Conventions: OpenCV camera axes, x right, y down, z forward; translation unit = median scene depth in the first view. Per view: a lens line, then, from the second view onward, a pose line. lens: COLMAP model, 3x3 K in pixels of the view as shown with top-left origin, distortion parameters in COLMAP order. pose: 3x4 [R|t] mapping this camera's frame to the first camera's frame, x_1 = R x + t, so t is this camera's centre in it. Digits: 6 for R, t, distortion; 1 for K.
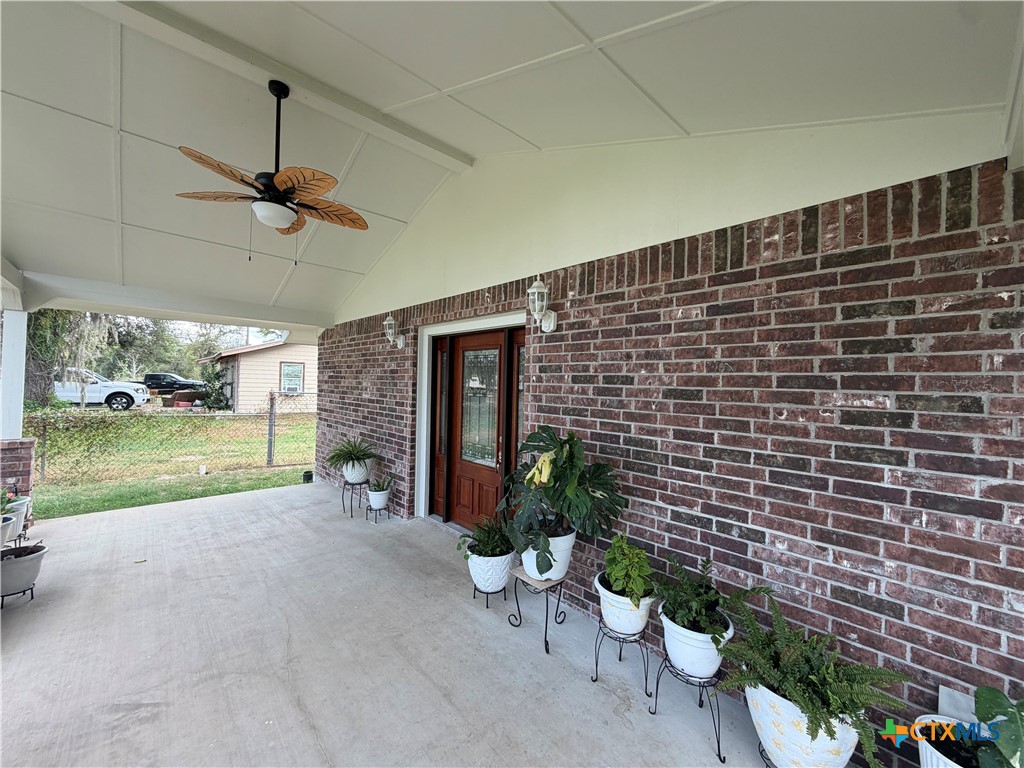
lens RADIAL K [[417.2, 0, 509.7], [0, 417.2, 385.7], [0, 0, 1]] dist [-0.000060, 0.000041]
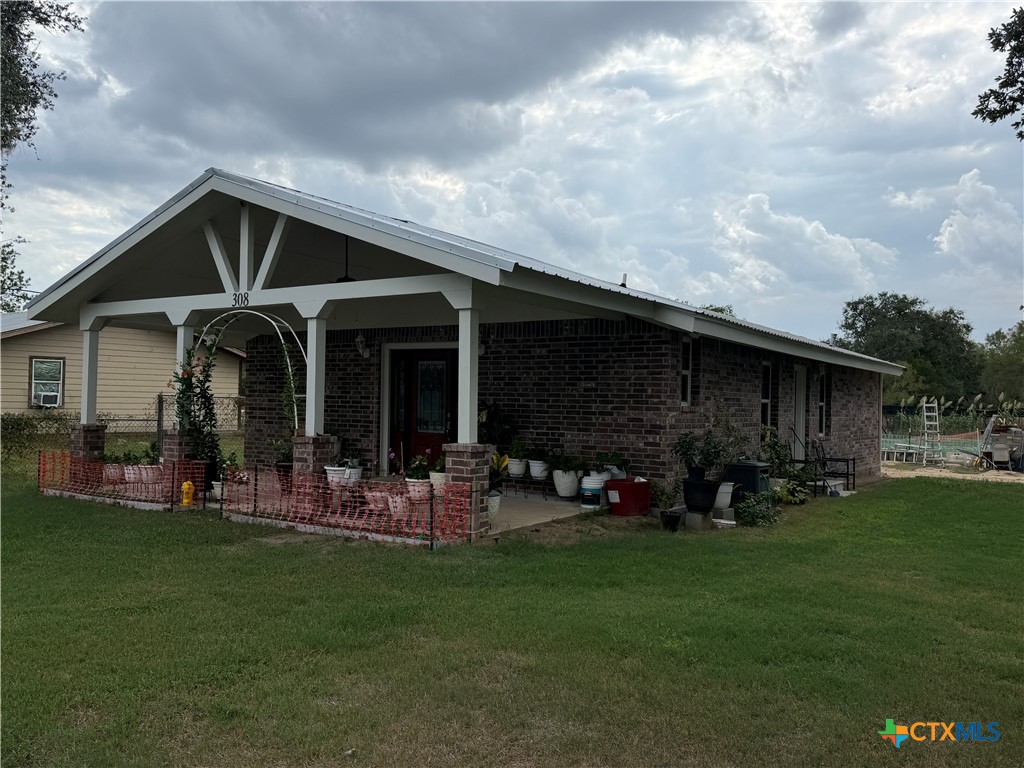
lens RADIAL K [[829.8, 0, 512.9], [0, 829.8, 387.3], [0, 0, 1]] dist [0.005950, 0.001242]
pose [[0.975281, -0.006360, 0.220878, -0.820034], [0.008615, 0.999920, -0.009245, 0.082374], [-0.220802, 0.010919, 0.975258, -3.739214]]
